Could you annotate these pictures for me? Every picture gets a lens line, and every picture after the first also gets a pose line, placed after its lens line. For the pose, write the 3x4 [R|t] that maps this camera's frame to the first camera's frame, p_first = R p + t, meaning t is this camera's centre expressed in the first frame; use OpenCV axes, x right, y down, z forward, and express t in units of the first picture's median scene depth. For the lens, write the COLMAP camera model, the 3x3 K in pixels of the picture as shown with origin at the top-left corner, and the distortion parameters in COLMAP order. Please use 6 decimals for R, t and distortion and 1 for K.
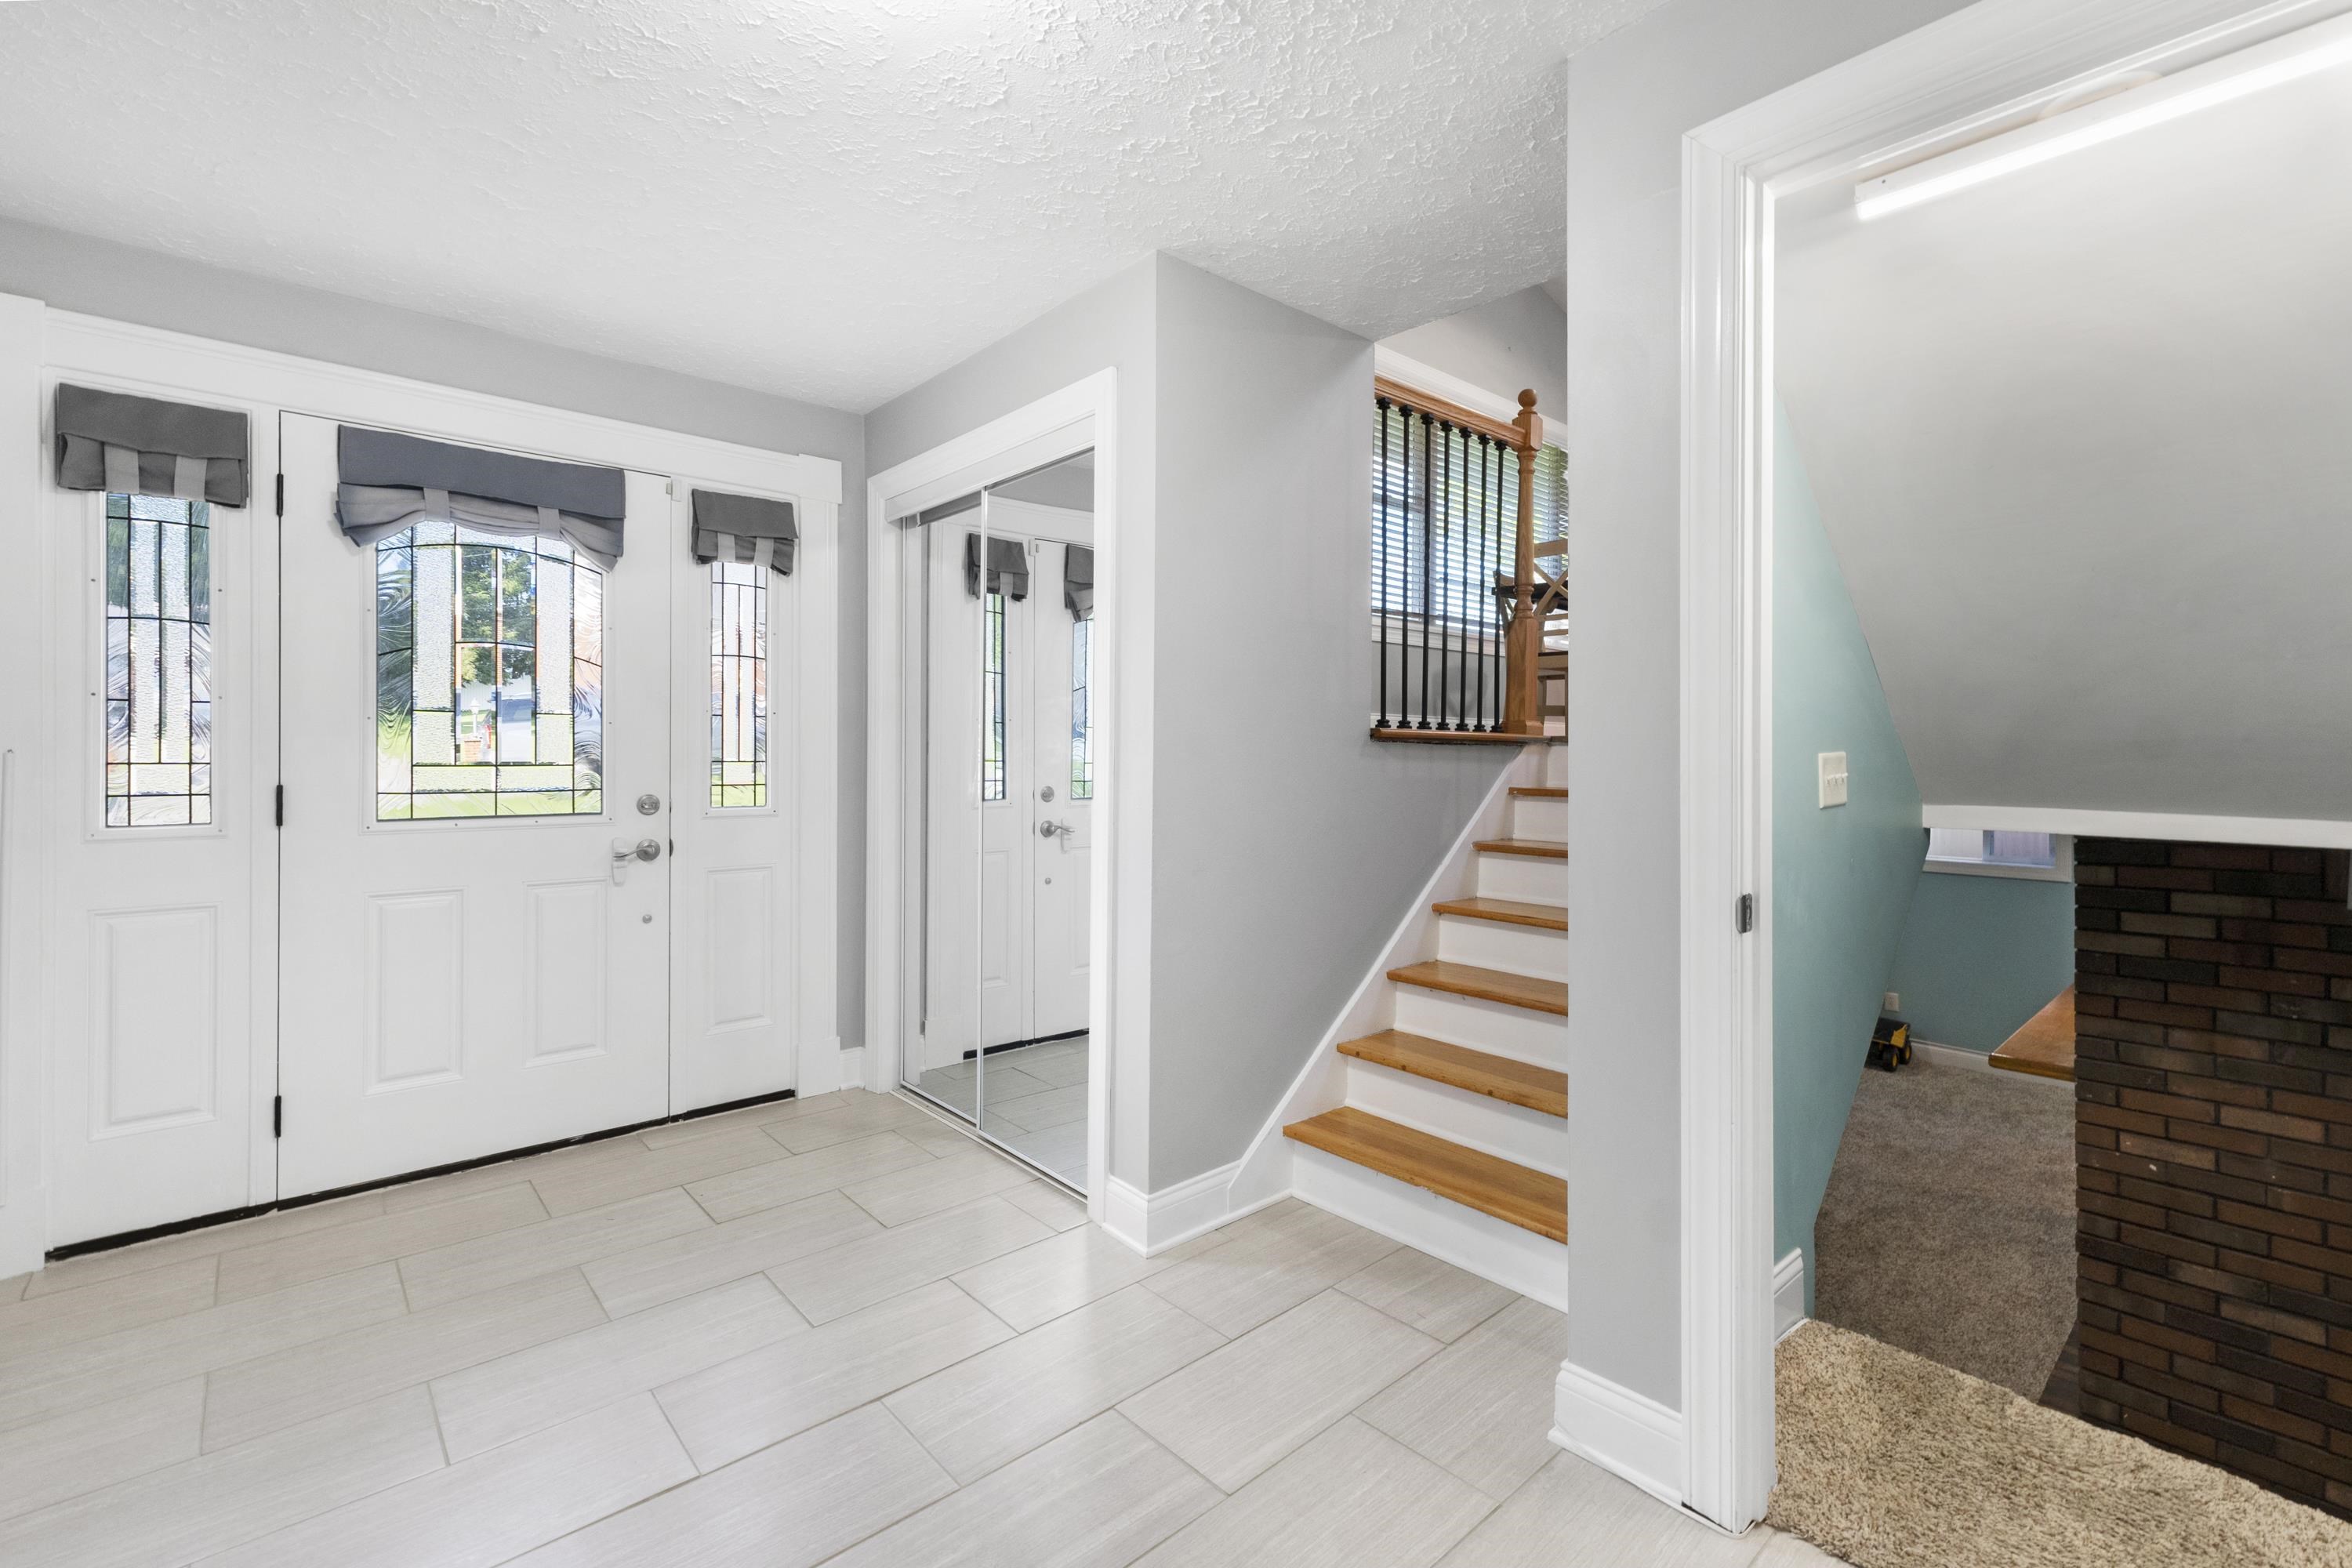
lens RADIAL K [[1010.3, 0, 1186.3], [0, 1010.3, 777.6], [0, 0, 1]] dist [-0.000730, -0.000161]
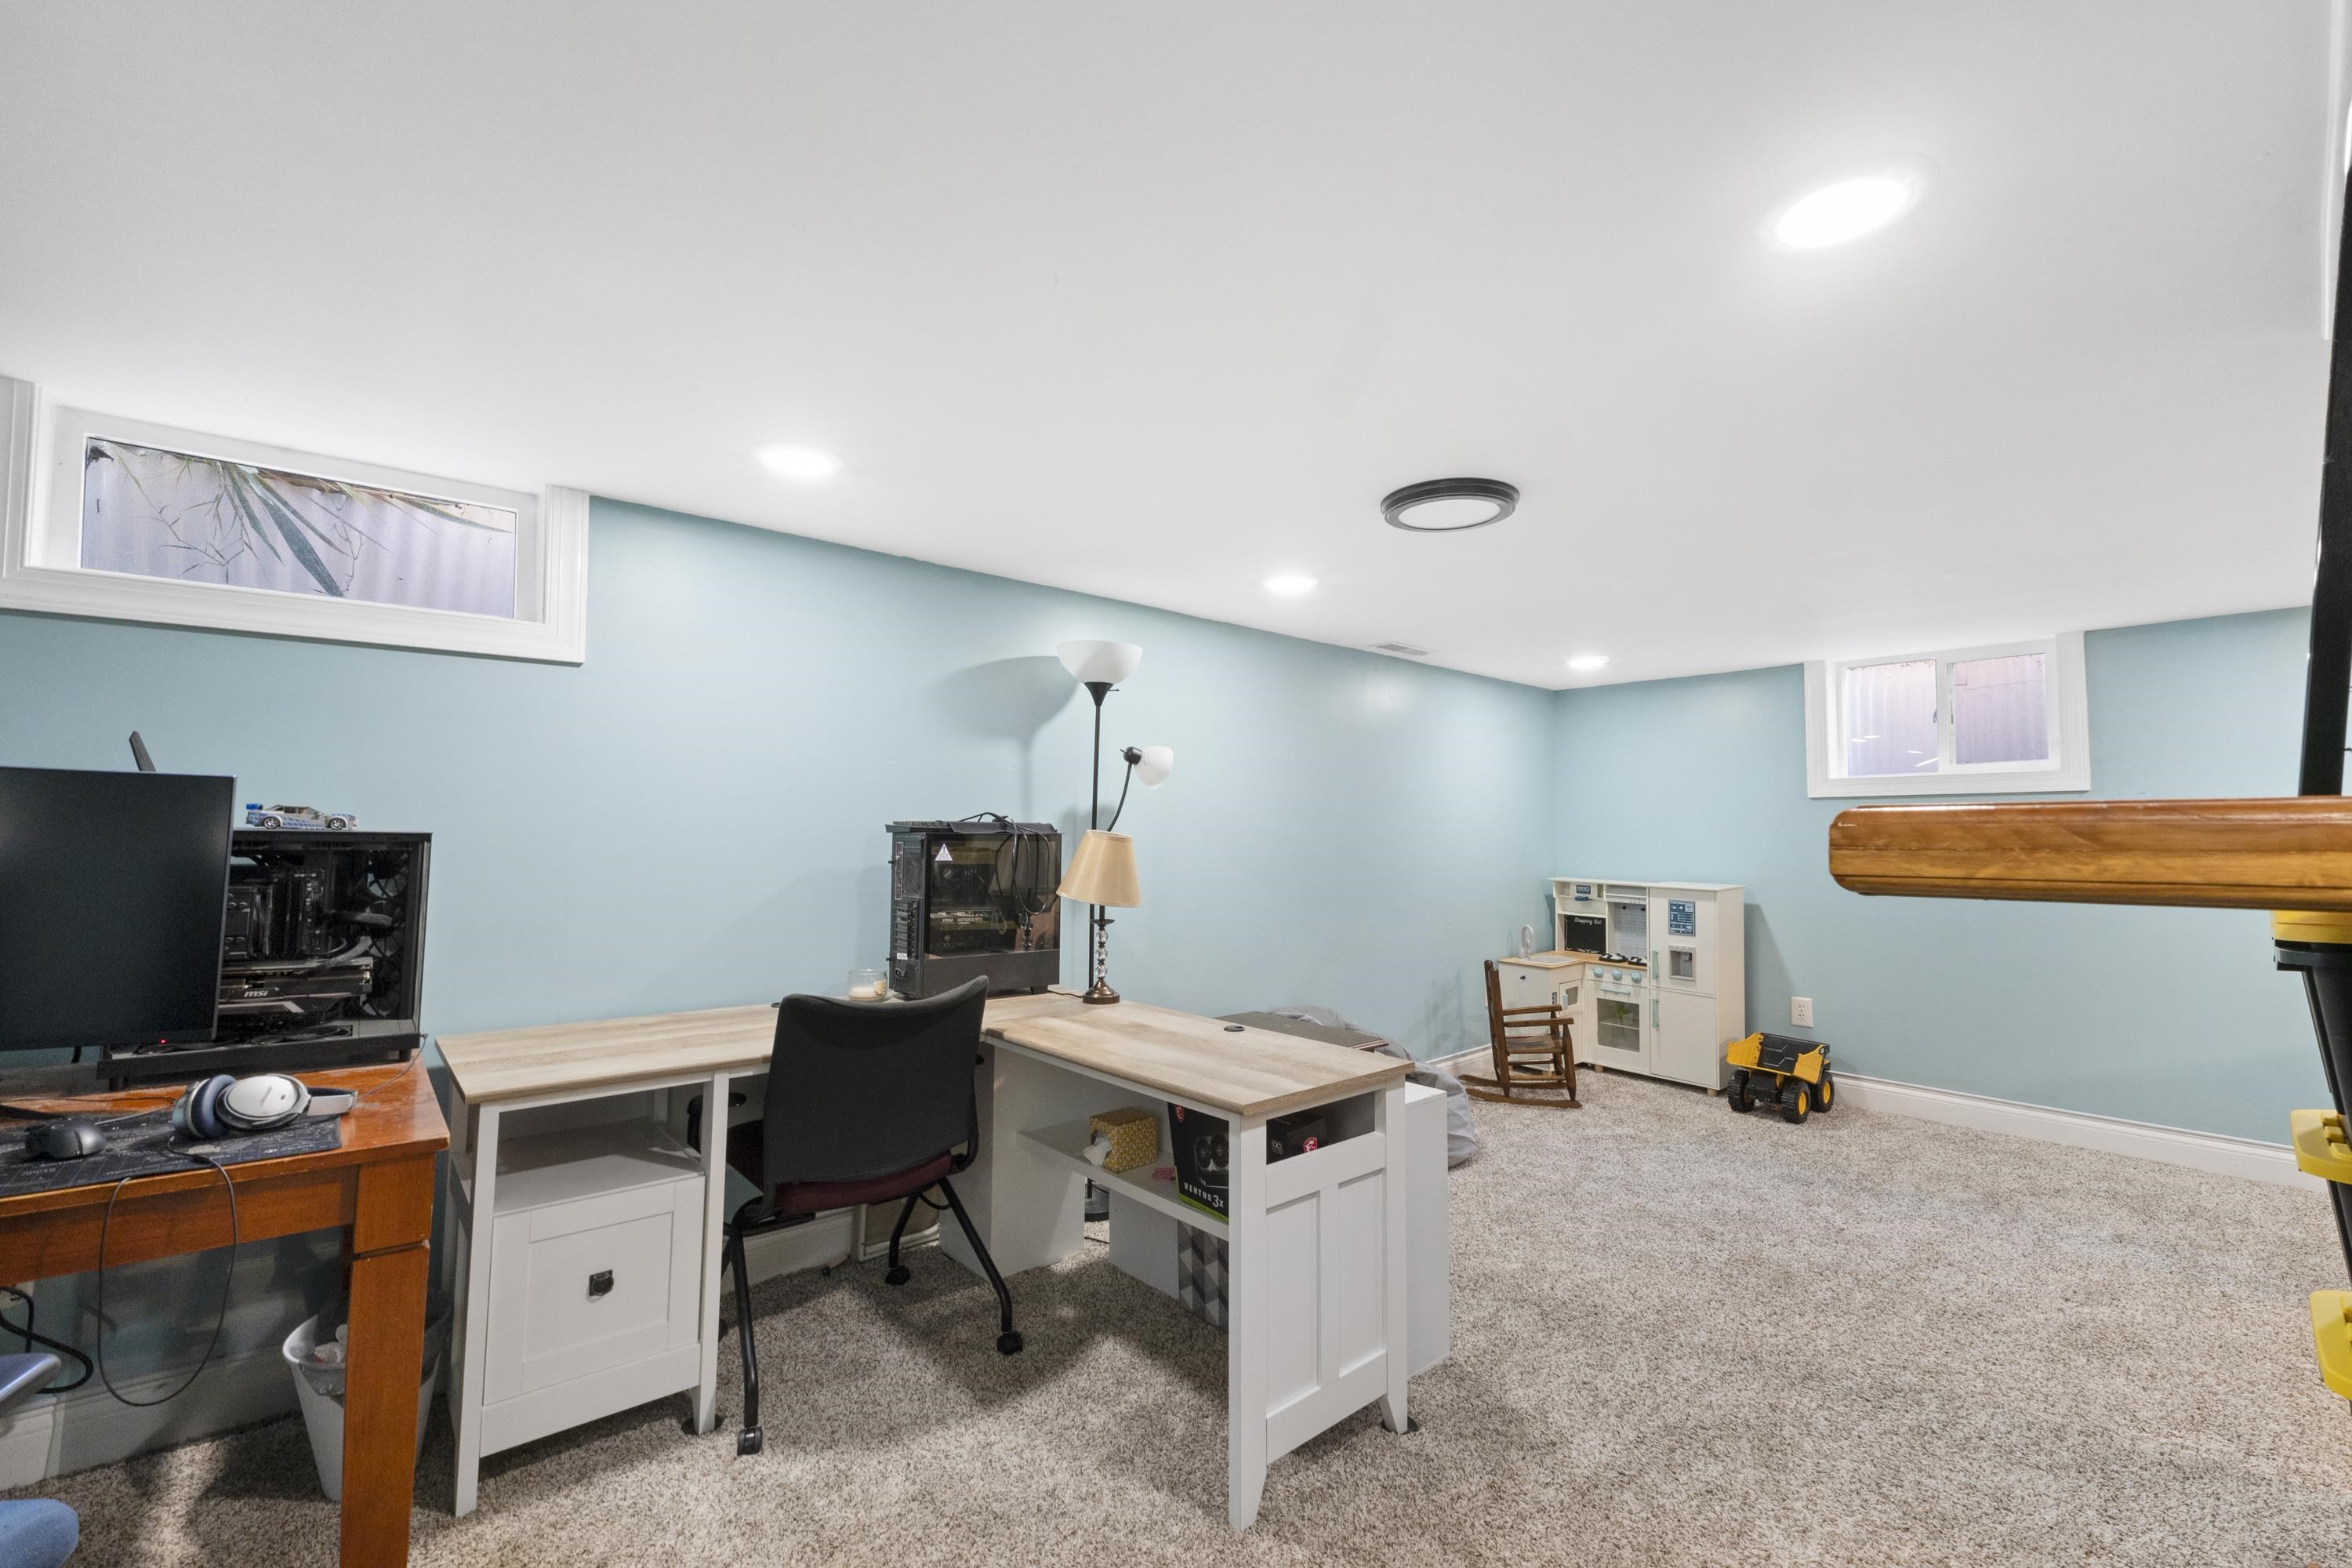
lens RADIAL K [[1010.3, 0, 1163.7], [0, 1010.3, 777.4], [0, 0, 1]] dist [-0.000730, -0.000161]
pose [[0.999997, 0.002527, -0.000063, 0.360222], [-0.002524, 0.997153, -0.075363, 0.148535], [-0.000128, 0.075363, 0.997156, 0.435391]]
